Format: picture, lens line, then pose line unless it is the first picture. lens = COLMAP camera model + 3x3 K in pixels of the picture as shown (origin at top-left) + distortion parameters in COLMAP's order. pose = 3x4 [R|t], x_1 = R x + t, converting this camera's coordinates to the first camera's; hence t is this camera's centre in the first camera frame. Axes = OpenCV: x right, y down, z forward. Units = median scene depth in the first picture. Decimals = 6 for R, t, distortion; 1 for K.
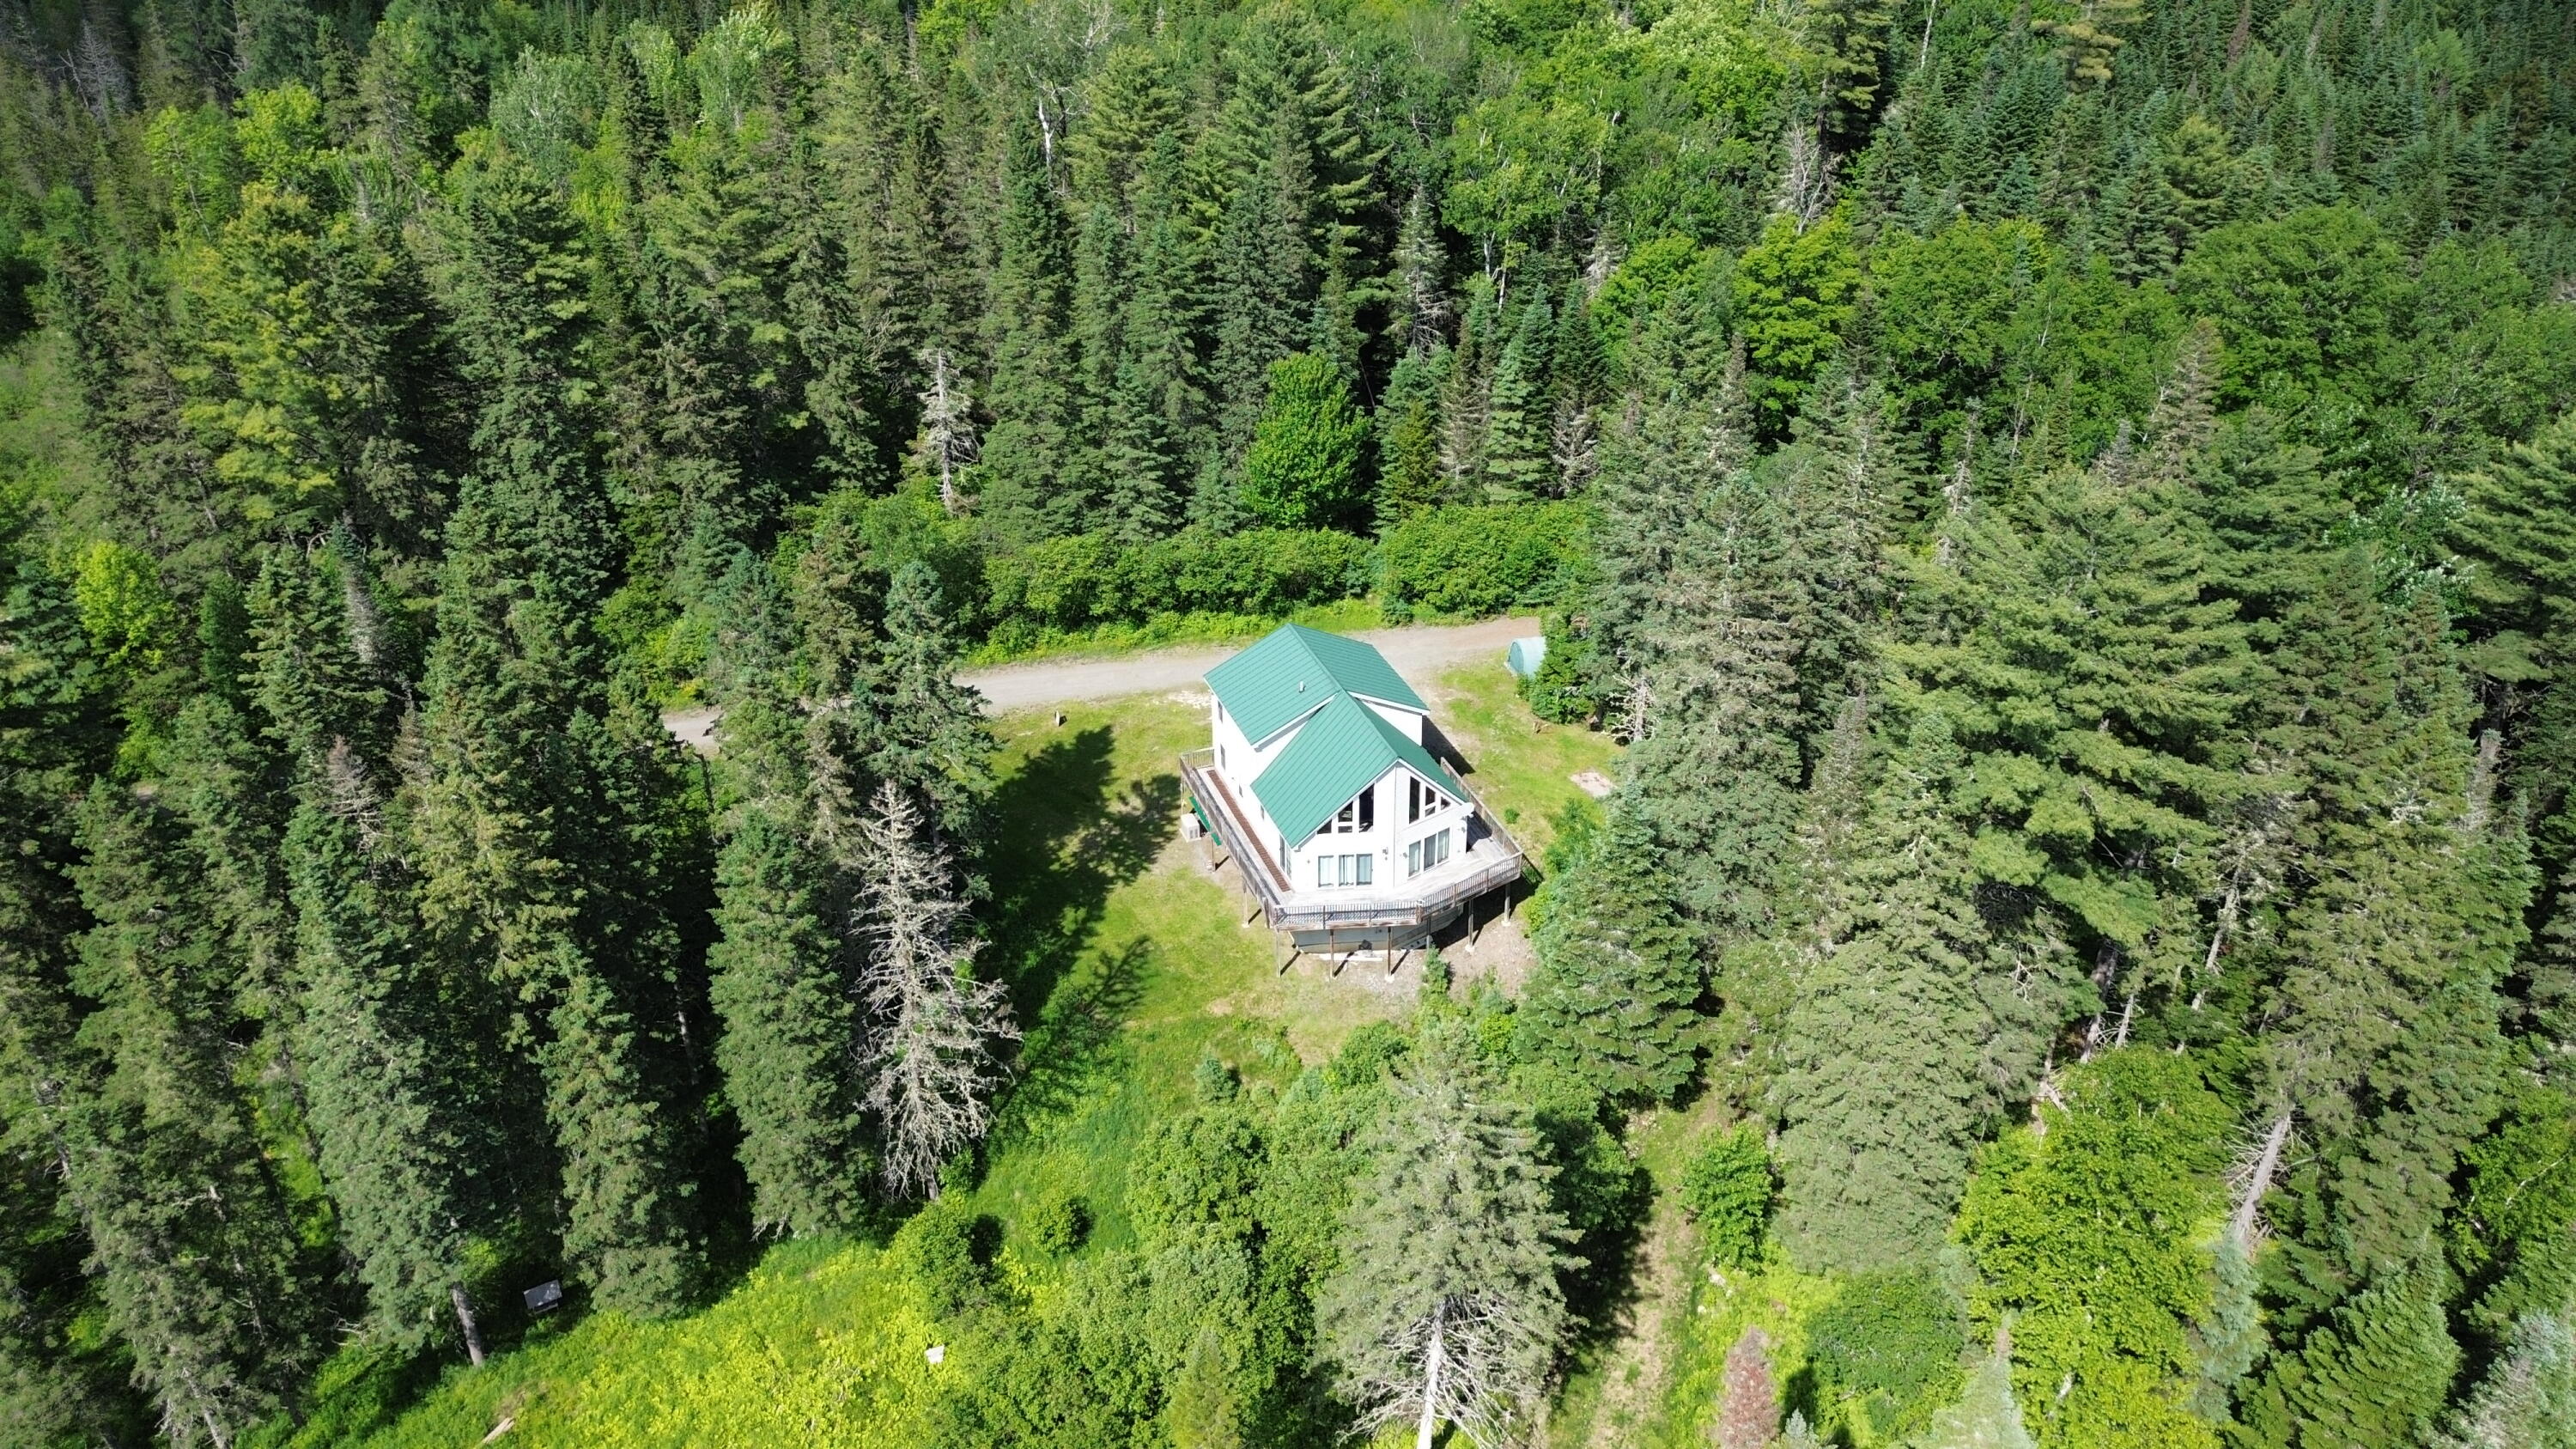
lens RADIAL K [[1821.8, 0, 1284.1], [0, 1821.8, 728.0], [0, 0, 1]] dist [0.058571, -0.047399]
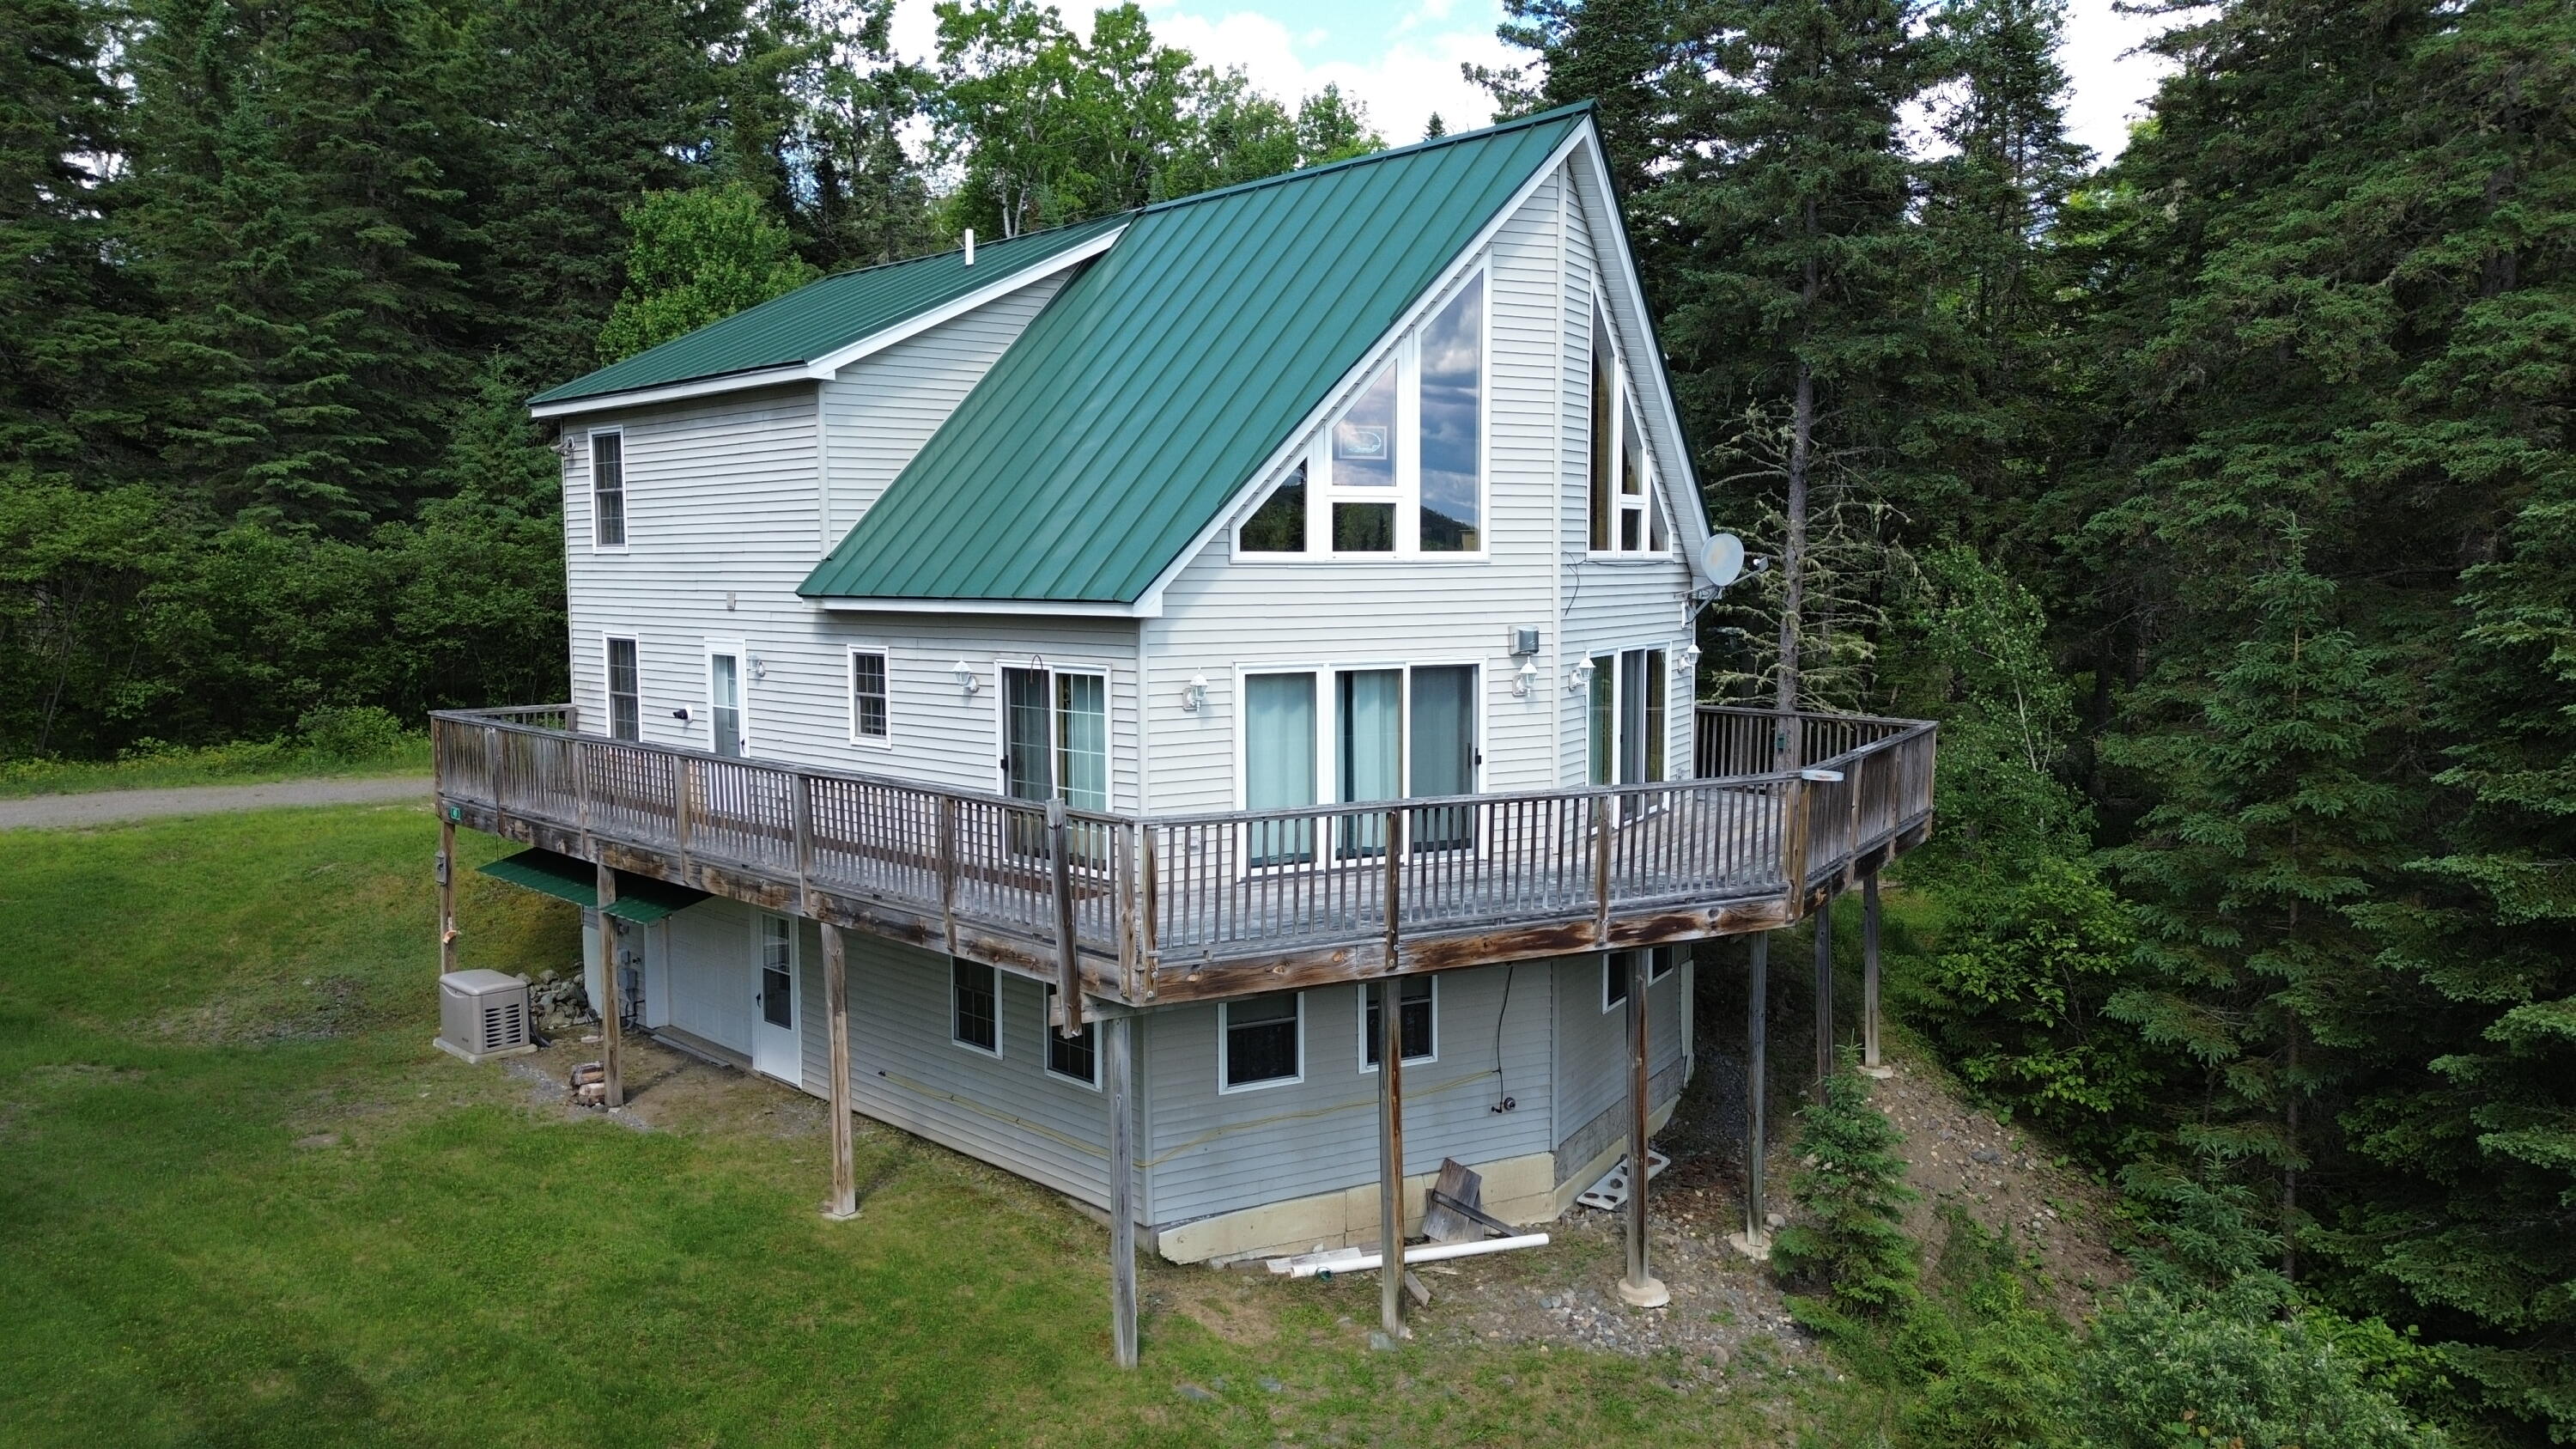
lens RADIAL K [[1821.8, 0, 1300.2], [0, 1821.8, 741.0], [0, 0, 1]] dist [0.058571, -0.047399]
pose [[0.913339, -0.029201, 0.406153, -0.051069], [0.195918, 0.905903, -0.375441, 0.136006], [-0.356972, 0.422477, 0.833117, 0.741724]]
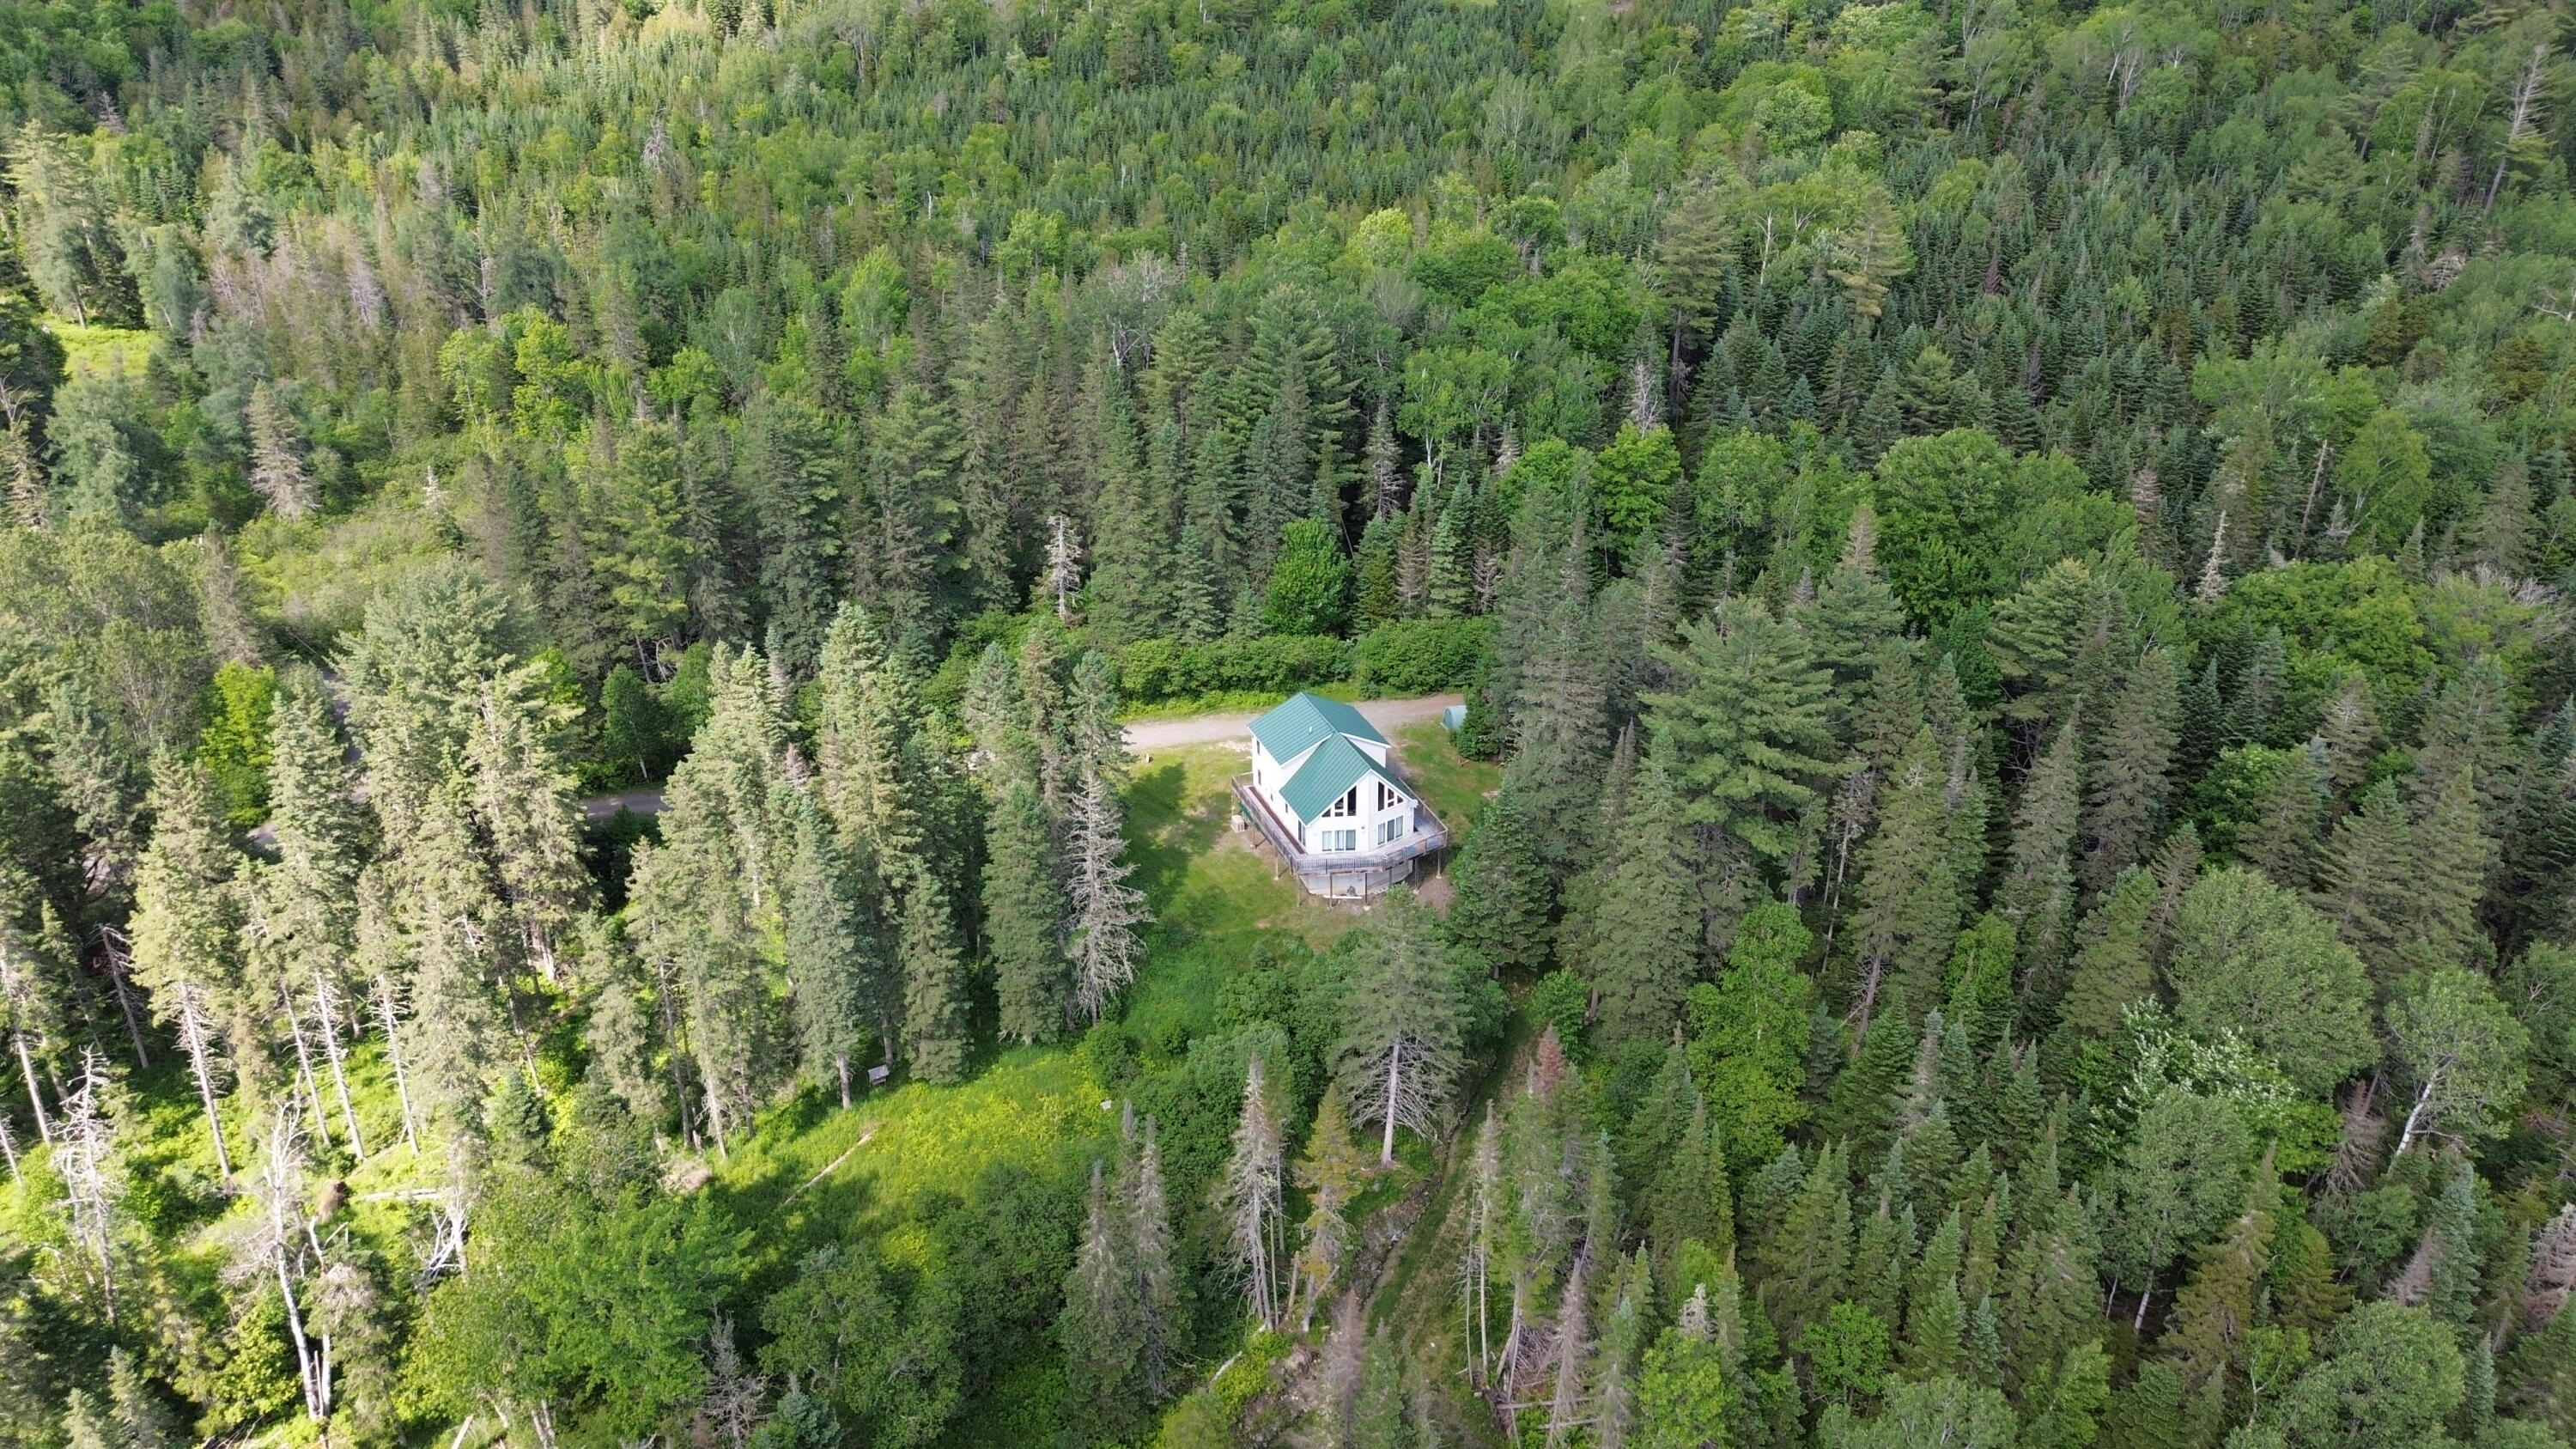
lens RADIAL K [[1821.8, 0, 1290.5], [0, 1821.8, 729.7], [0, 0, 1]] dist [0.058571, -0.047399]
pose [[0.999814, -0.002661, 0.019094, -0.036365], [0.003897, 0.997878, -0.064998, 0.075955], [-0.018881, 0.065060, 0.997703, -0.565652]]
